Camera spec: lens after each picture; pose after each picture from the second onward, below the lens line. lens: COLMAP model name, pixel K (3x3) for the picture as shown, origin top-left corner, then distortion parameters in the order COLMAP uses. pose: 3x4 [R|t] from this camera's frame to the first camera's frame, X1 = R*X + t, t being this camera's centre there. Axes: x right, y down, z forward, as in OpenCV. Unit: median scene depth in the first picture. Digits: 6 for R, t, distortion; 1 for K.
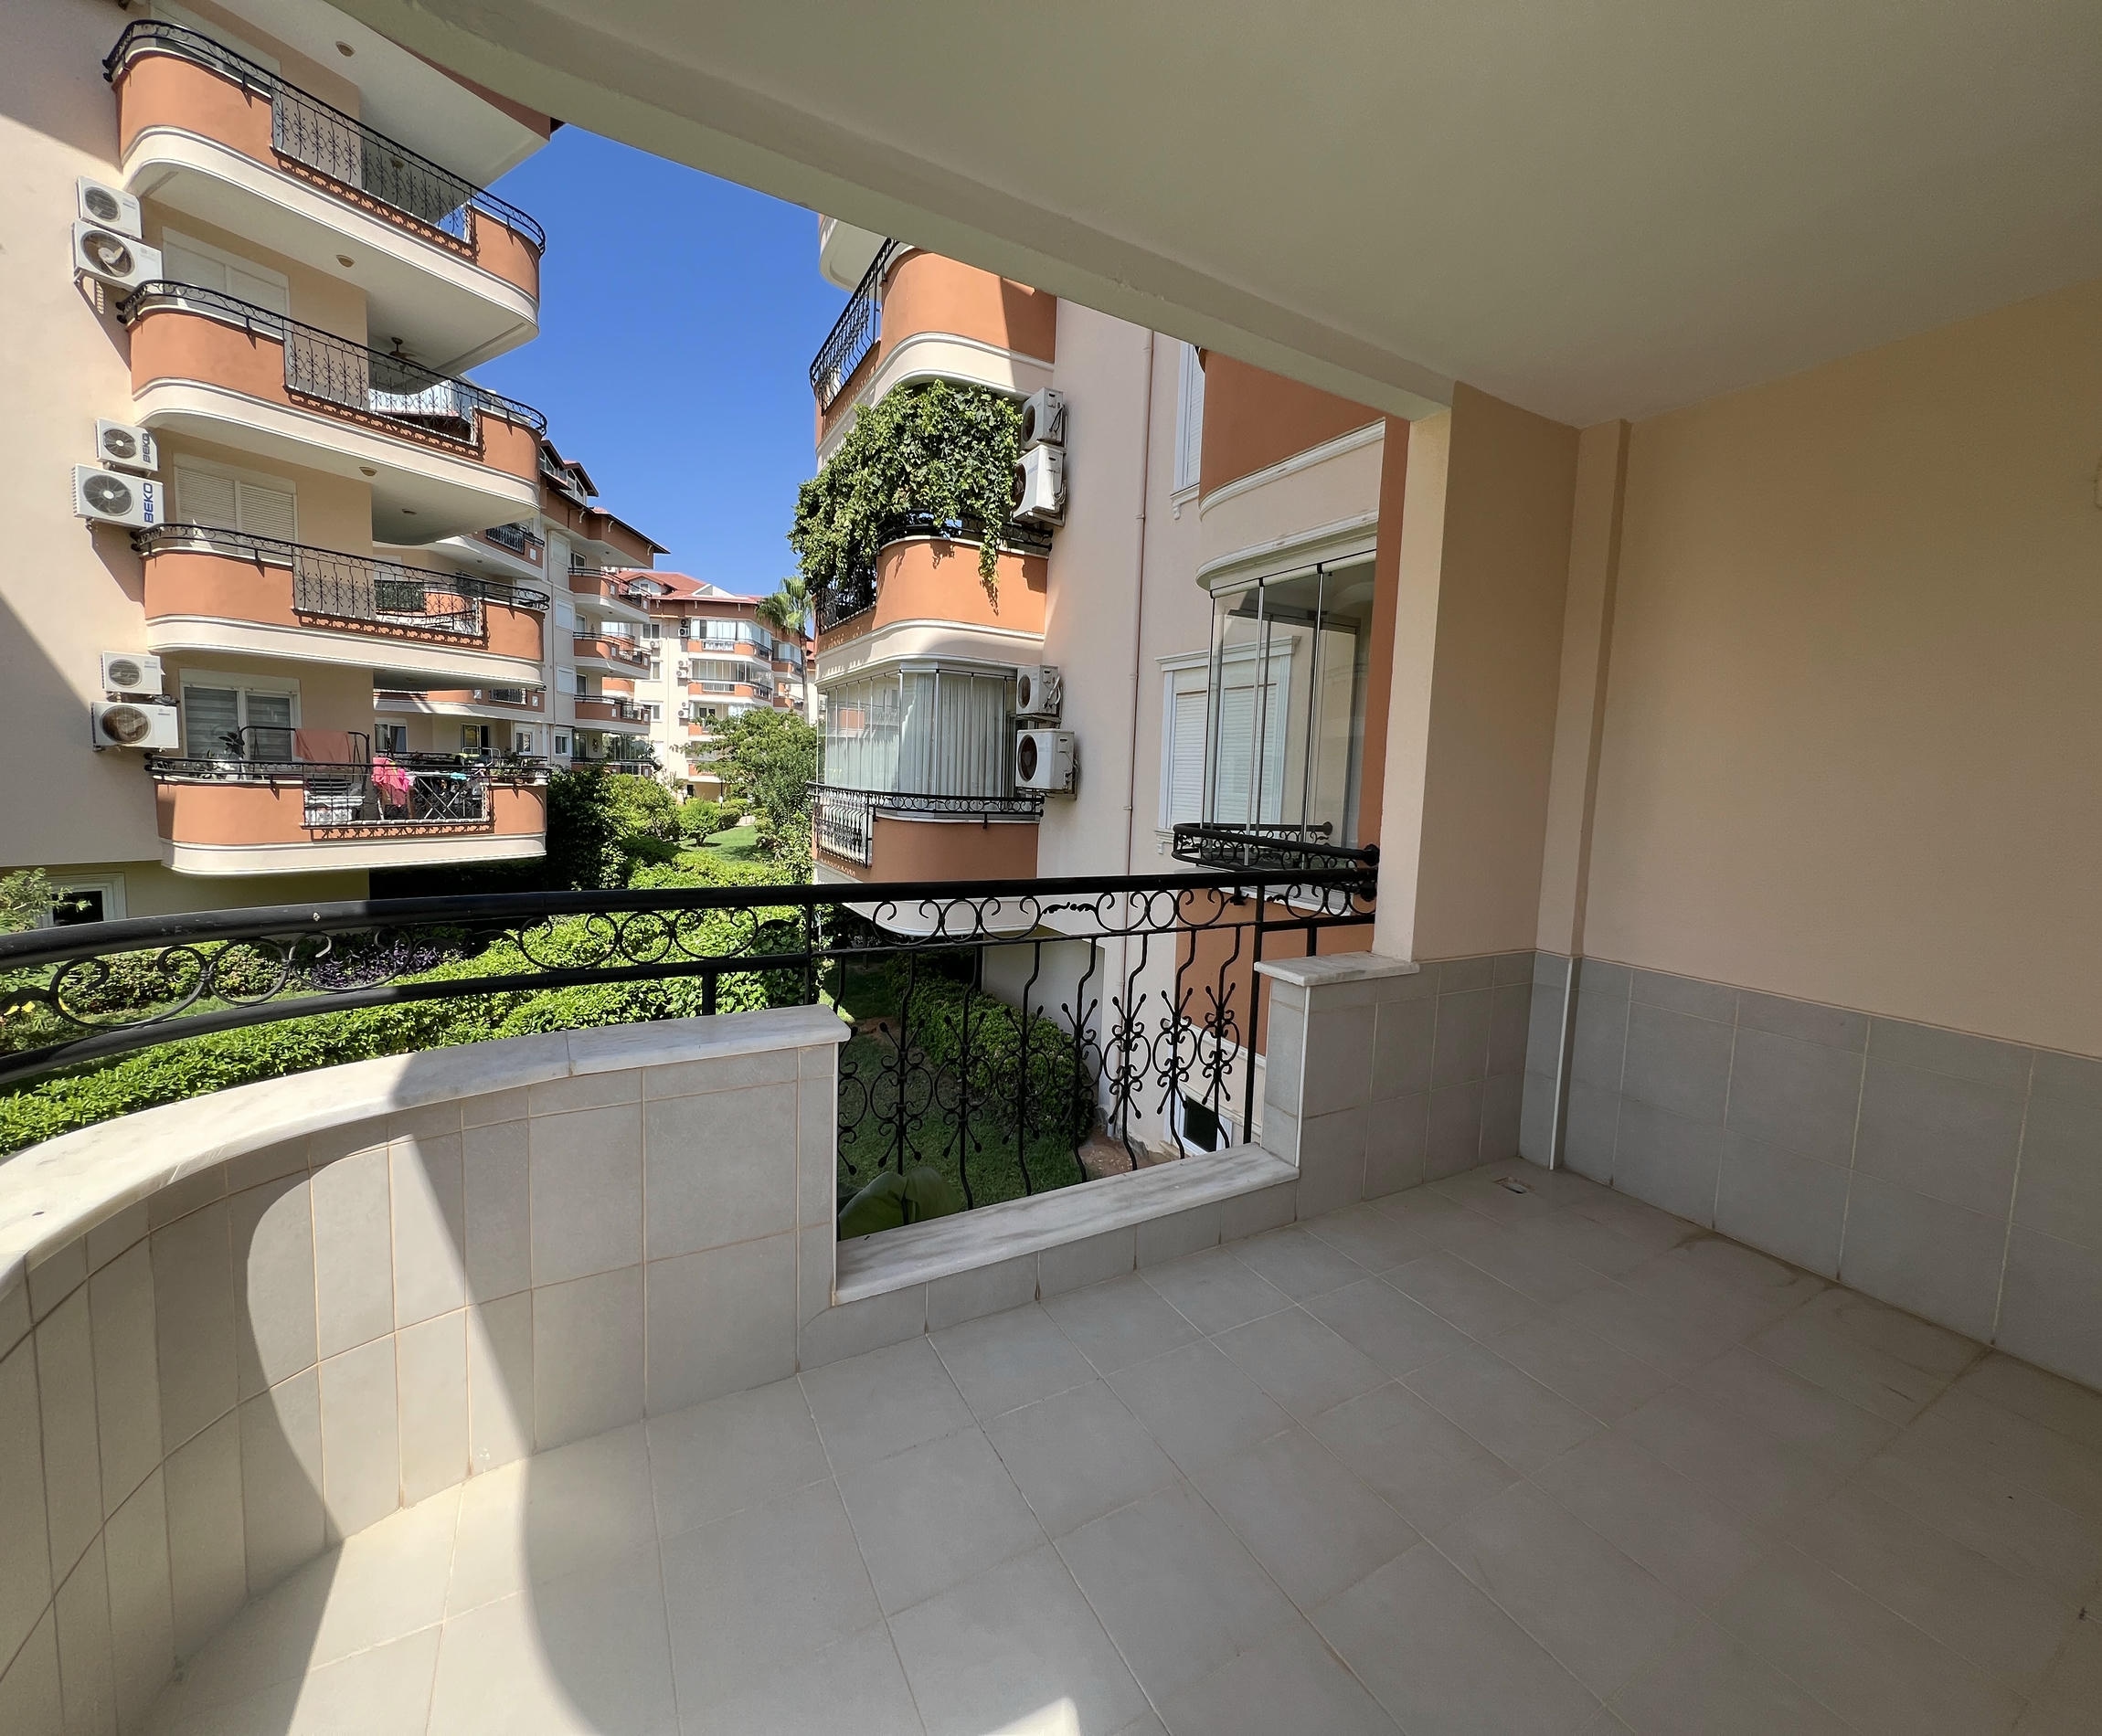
lens RADIAL K [[838.9, 0, 1046.6], [0, 838.9, 848.2], [0, 0, 1]] dist [-0.003696, 0.000950]
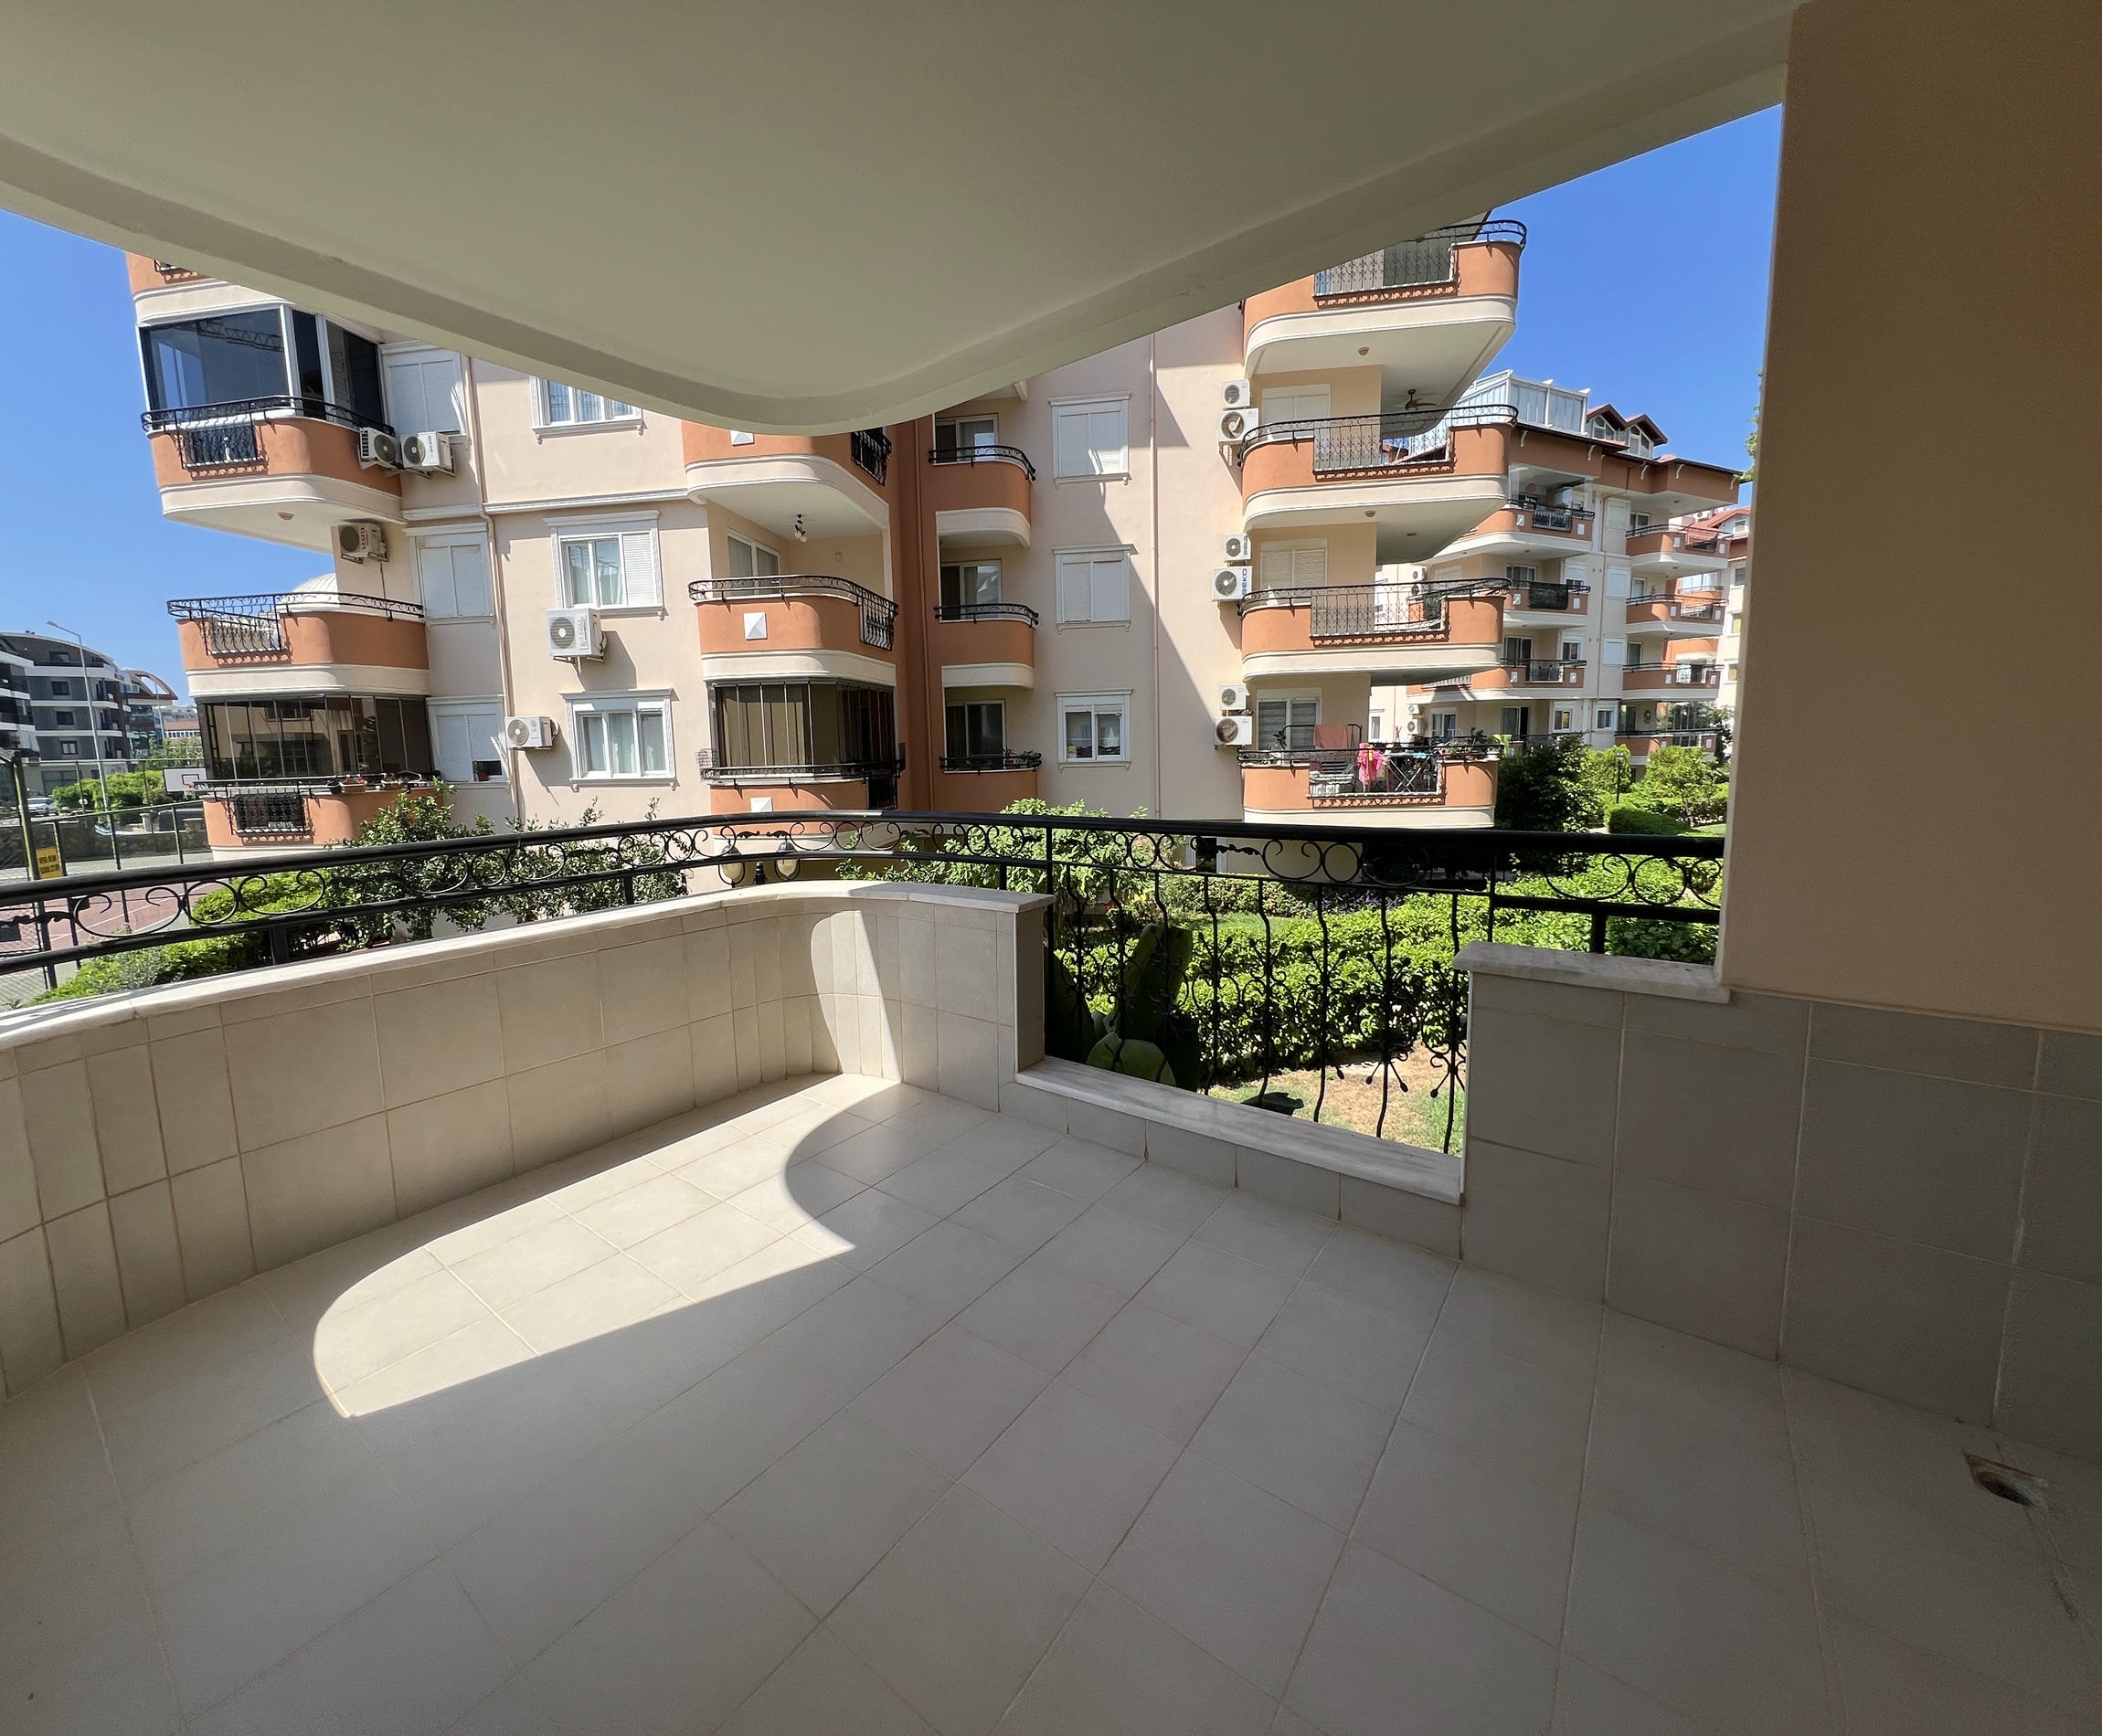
lens RADIAL K [[838.9, 0, 1039.8], [0, 838.9, 842.1], [0, 0, 1]] dist [-0.003696, 0.000950]
pose [[0.398981, 0.055066, -0.915304, 0.174042], [-0.038546, 0.998320, 0.043258, 0.004190], [0.916149, 0.018022, 0.400433, 0.059349]]
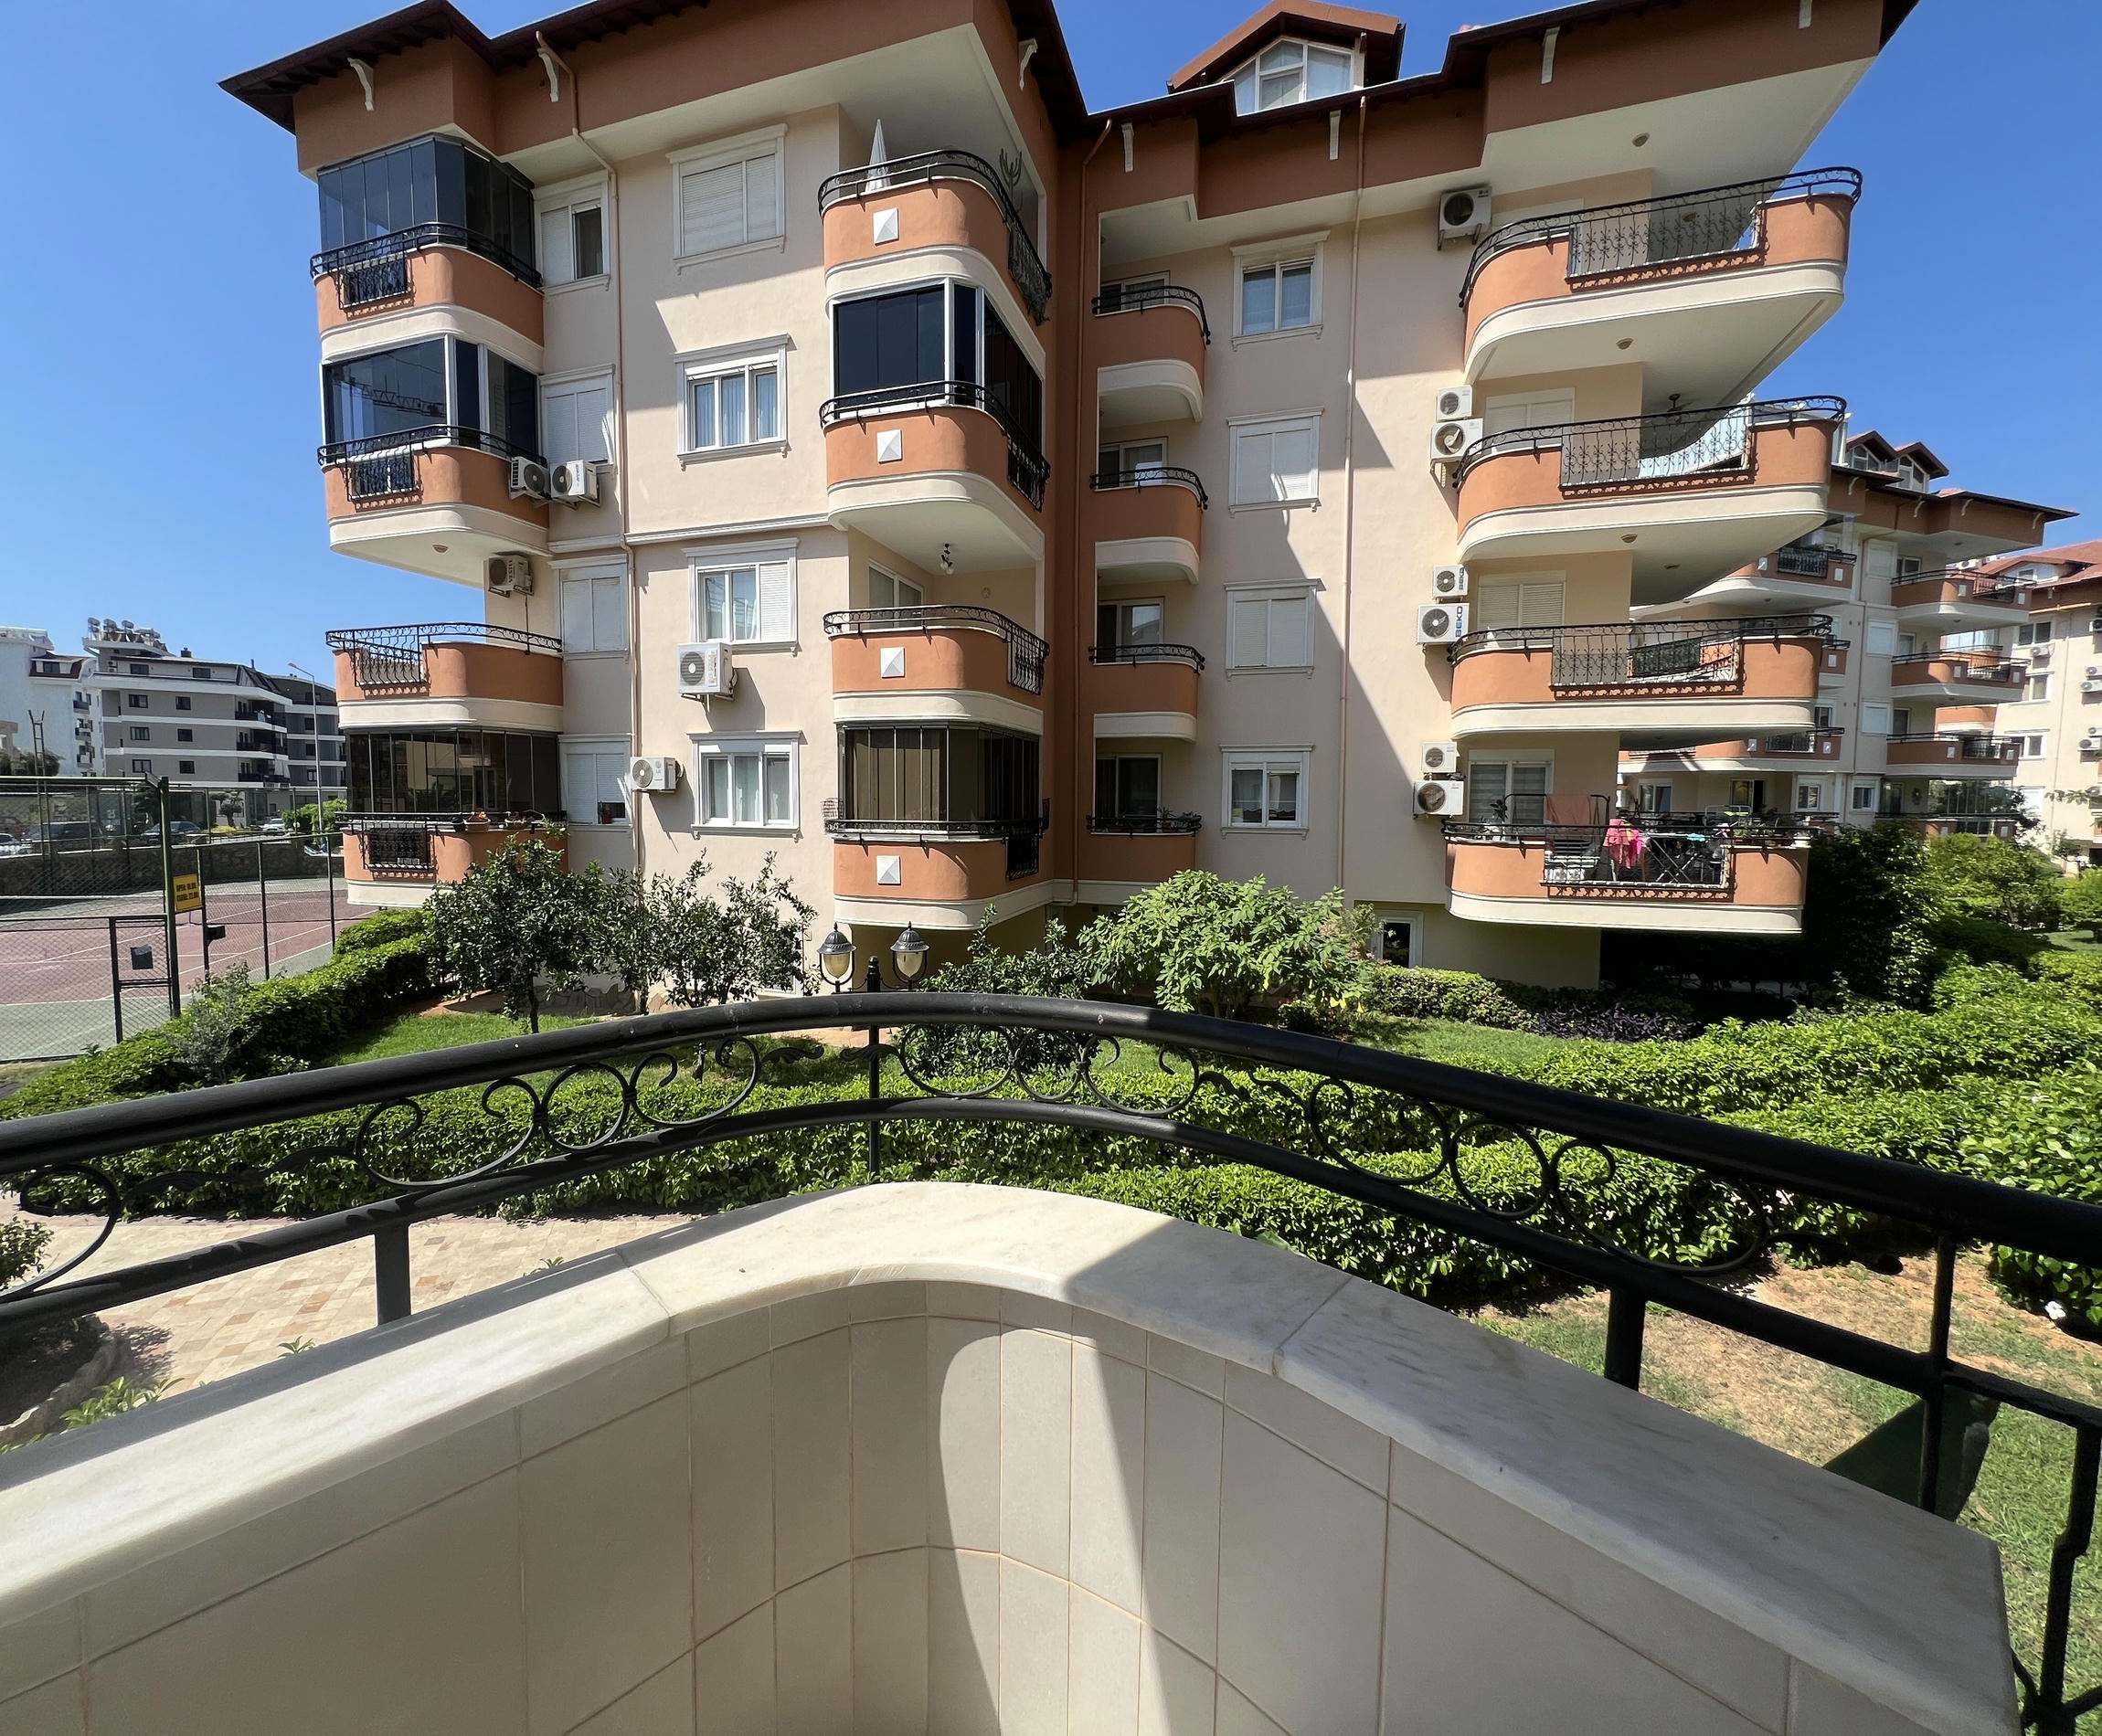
lens RADIAL K [[838.9, 0, 1042.5], [0, 838.9, 856.7], [0, 0, 1]] dist [-0.003696, 0.000950]
pose [[0.261857, 0.024879, -0.964786, -0.007253], [-0.082911, 0.996552, 0.003195, -0.009508], [0.961539, 0.079155, 0.263017, 0.082160]]
